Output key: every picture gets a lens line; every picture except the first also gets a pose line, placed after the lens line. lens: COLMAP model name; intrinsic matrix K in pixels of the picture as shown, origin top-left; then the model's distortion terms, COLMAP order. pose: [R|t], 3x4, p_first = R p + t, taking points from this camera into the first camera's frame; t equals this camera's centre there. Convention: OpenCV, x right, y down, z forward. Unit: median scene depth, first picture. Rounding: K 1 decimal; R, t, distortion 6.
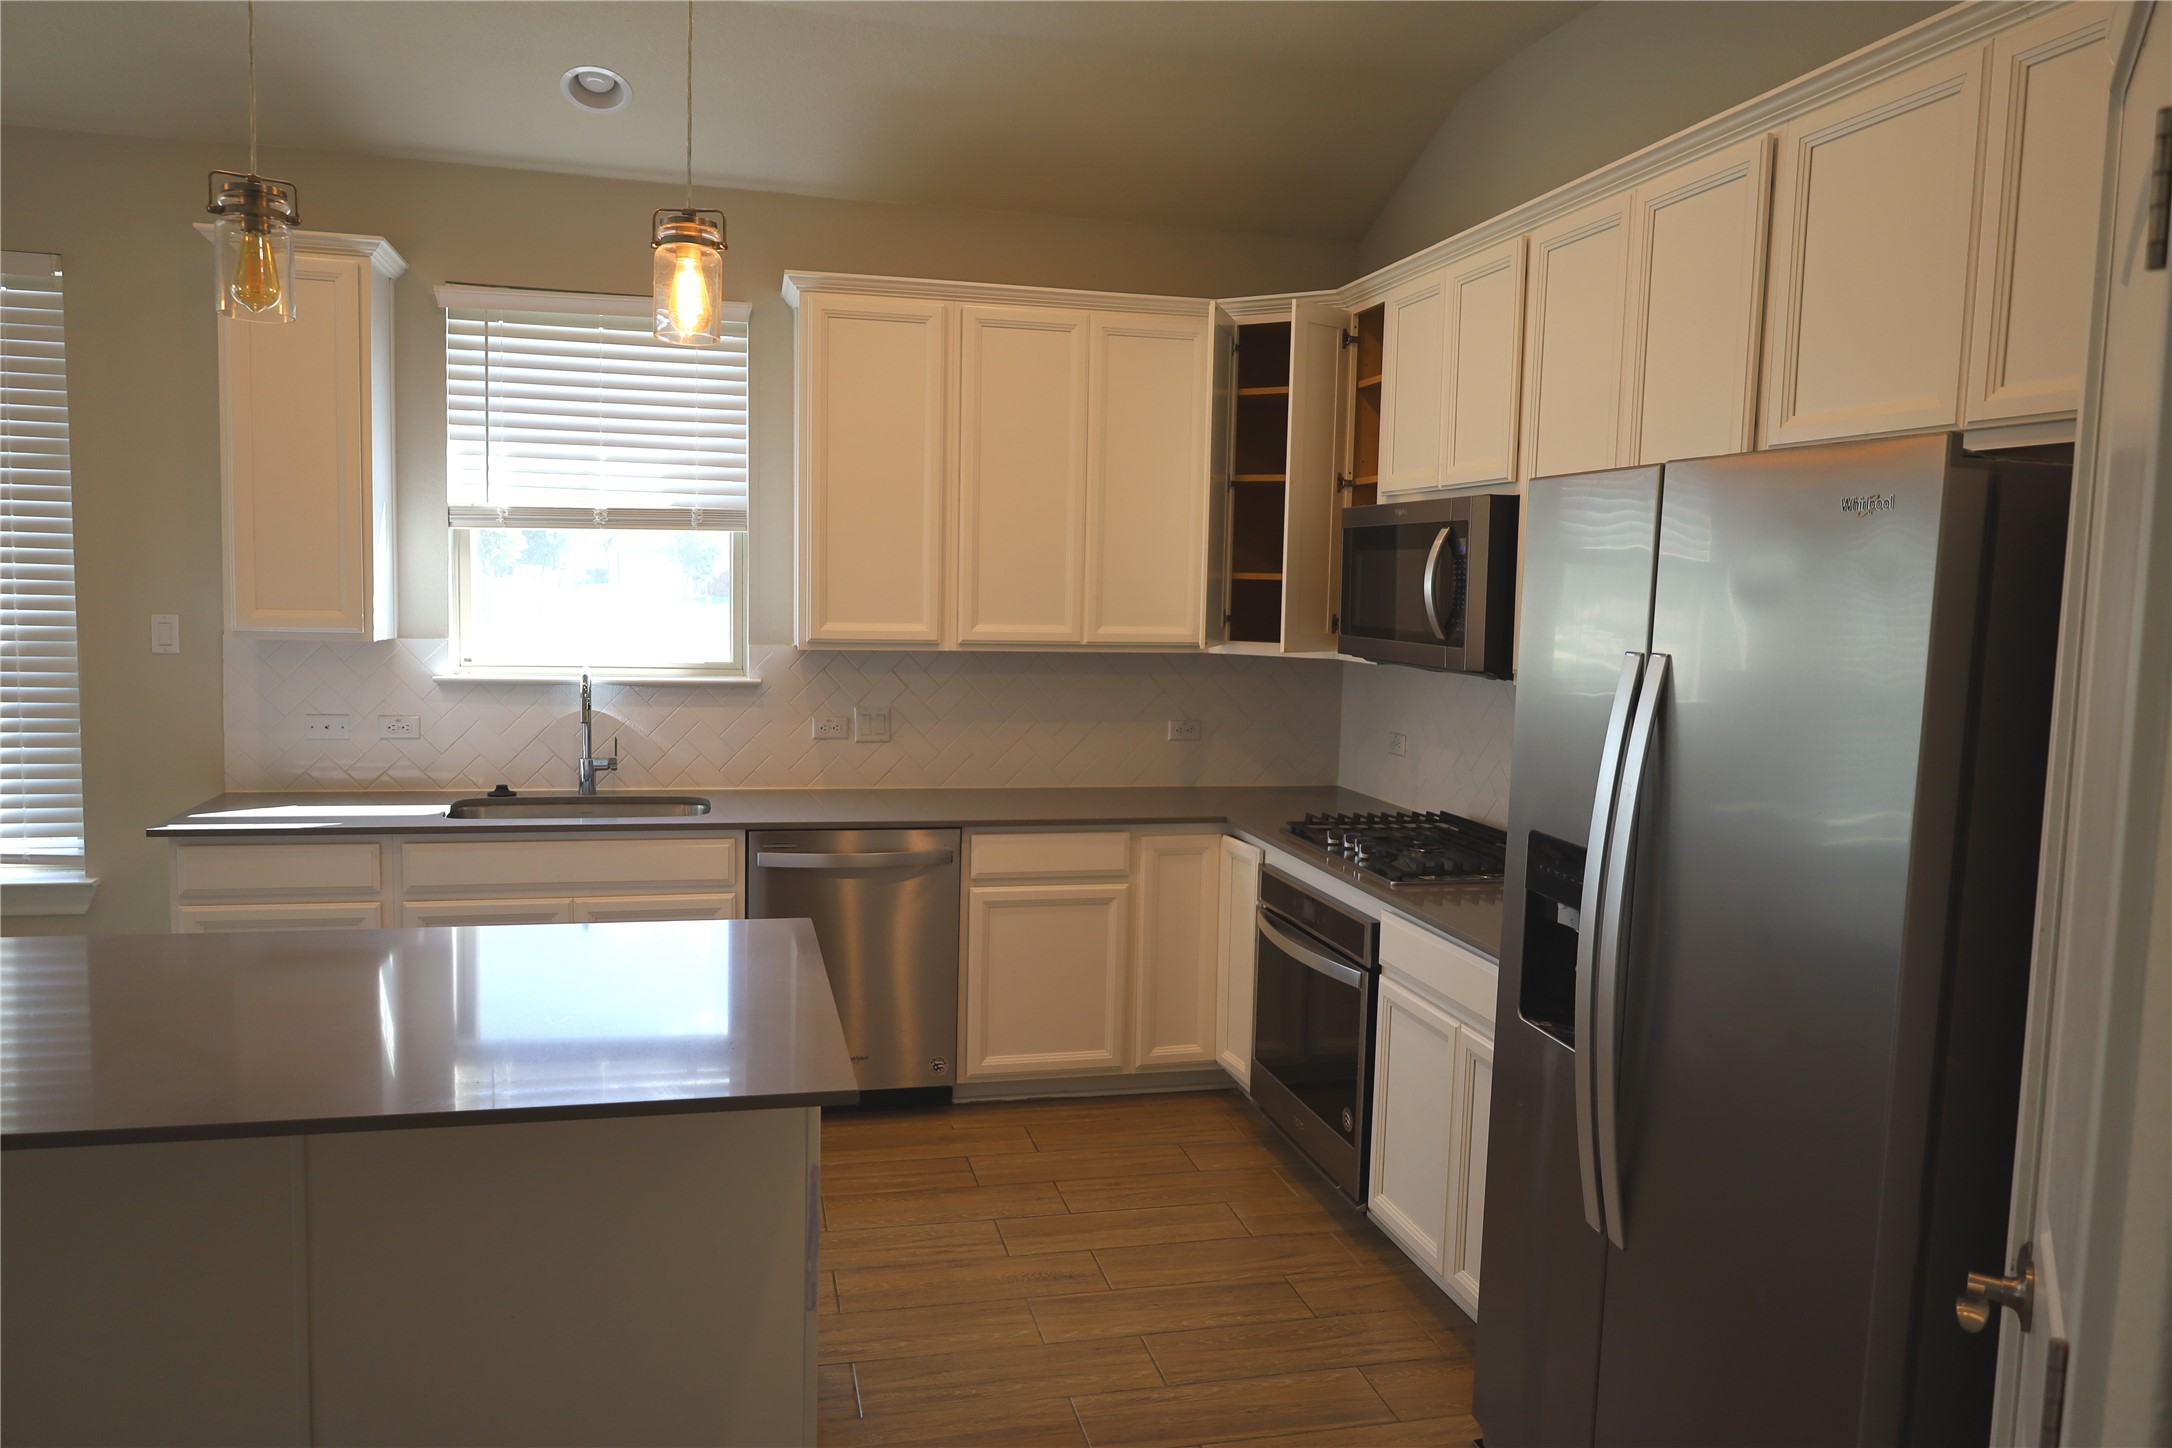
lens RADIAL K [[1472.1, 0, 1086.0], [0, 1472.1, 724.0], [0, 0, 1]] dist [-0.002868, 0.001276]
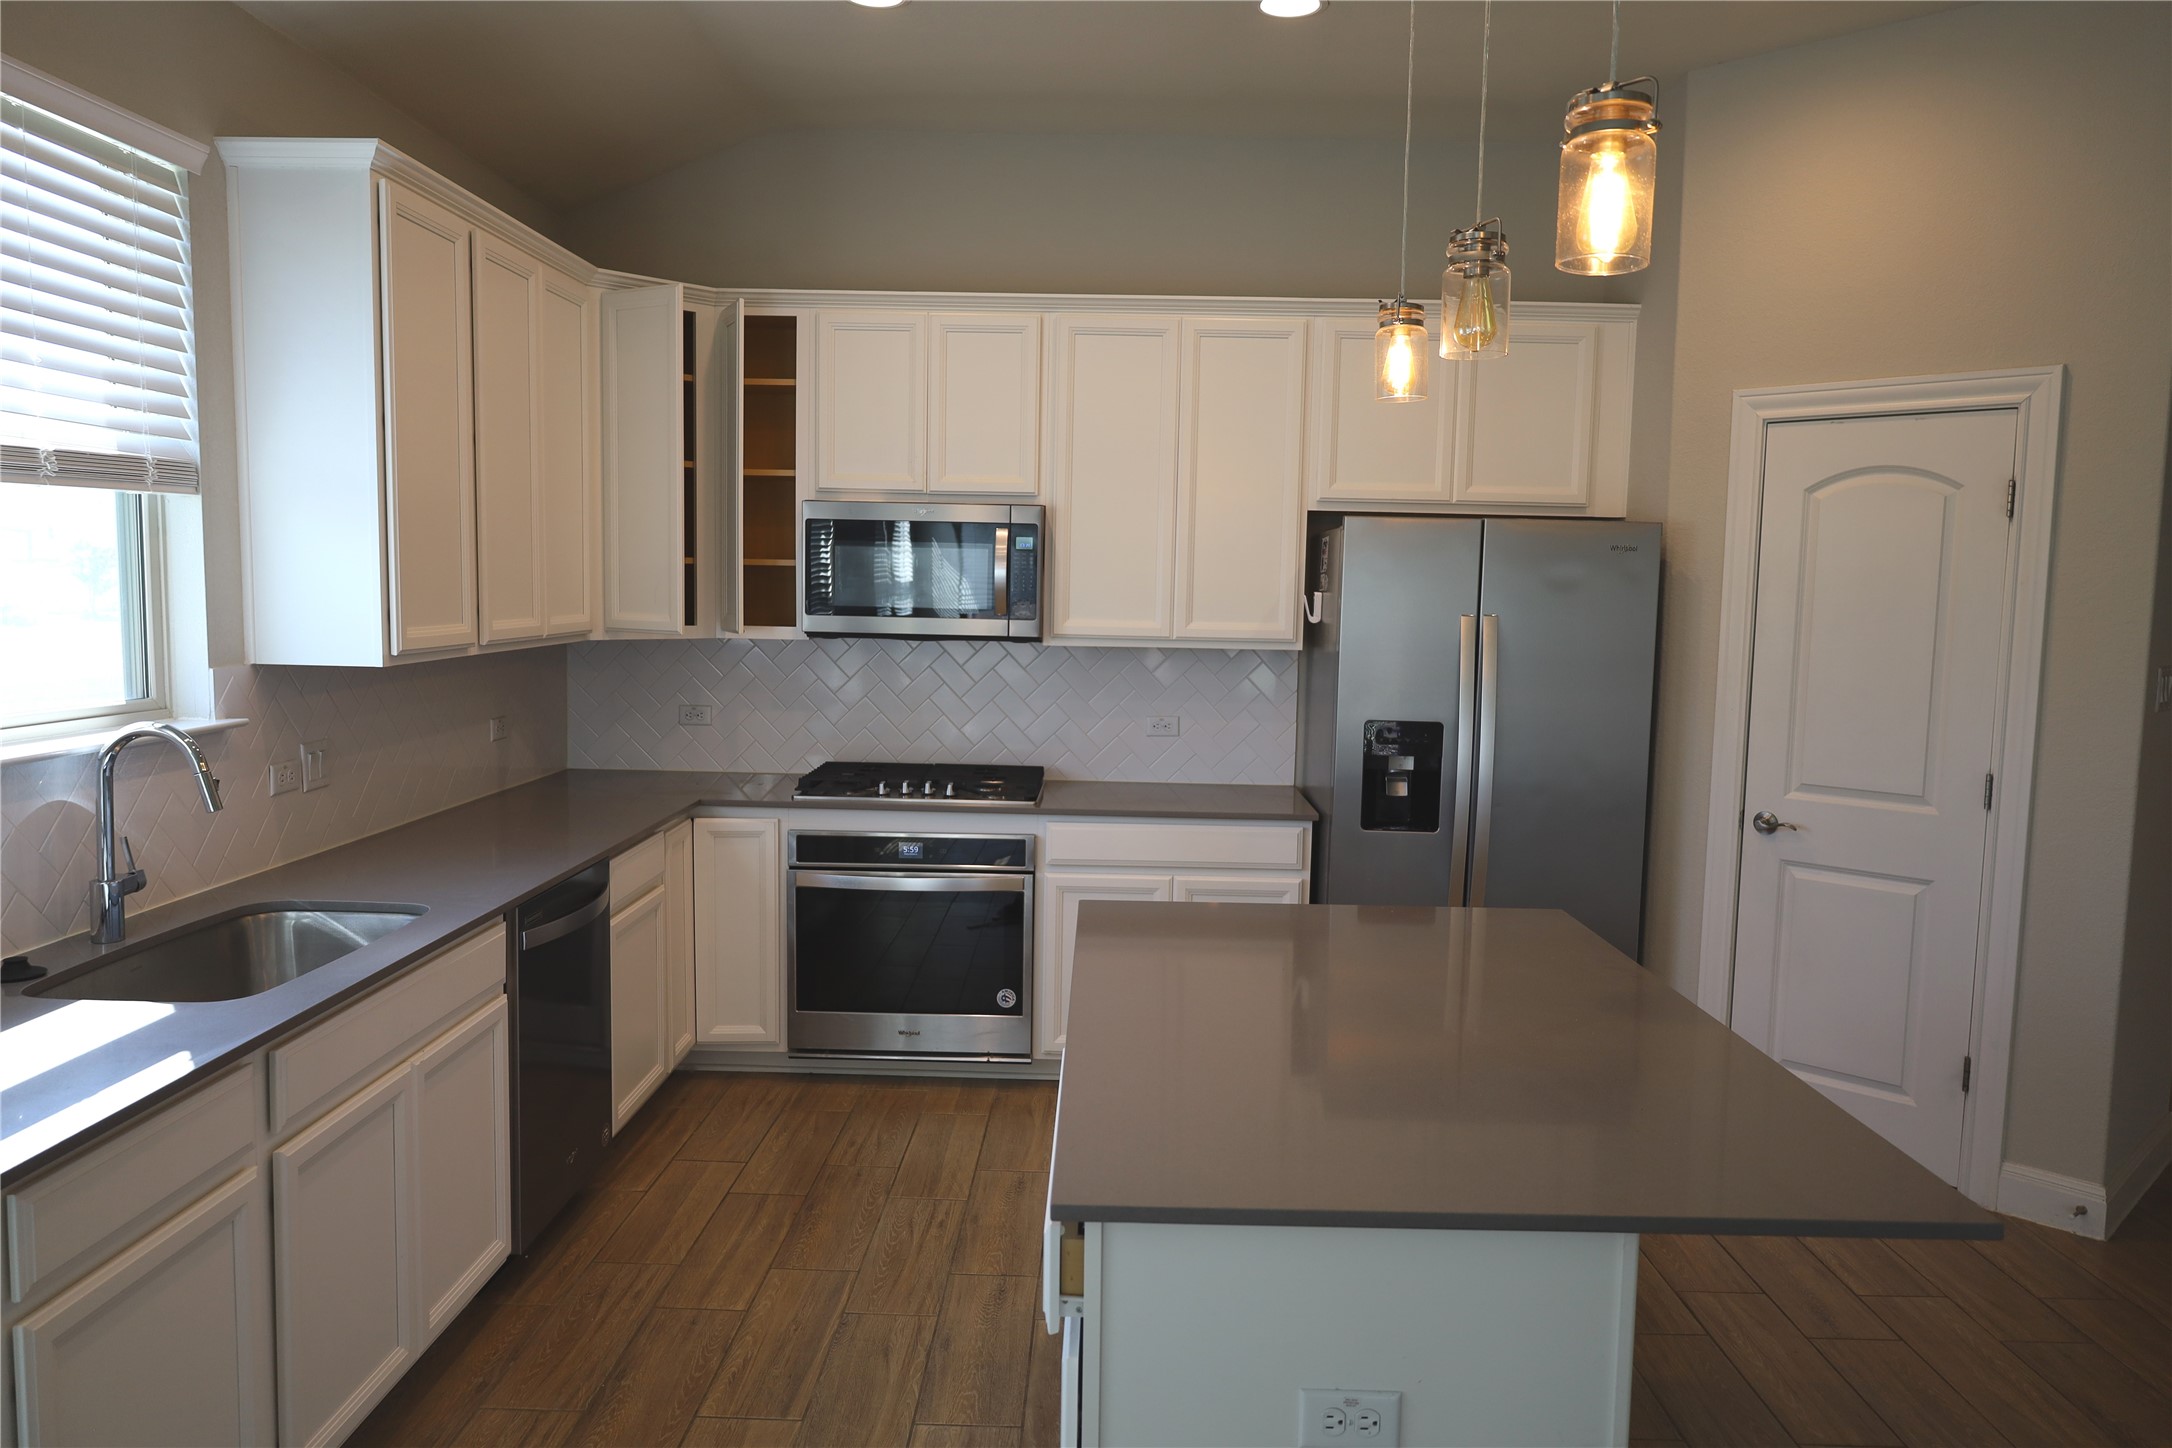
lens RADIAL K [[1472.1, 0, 1086.0], [0, 1472.1, 724.0], [0, 0, 1]] dist [-0.002868, 0.001276]
pose [[0.266096, -0.112211, 0.957393, -0.933636], [0.073650, 0.992665, 0.095875, -0.077694], [-0.961129, 0.045000, 0.272408, 0.547065]]
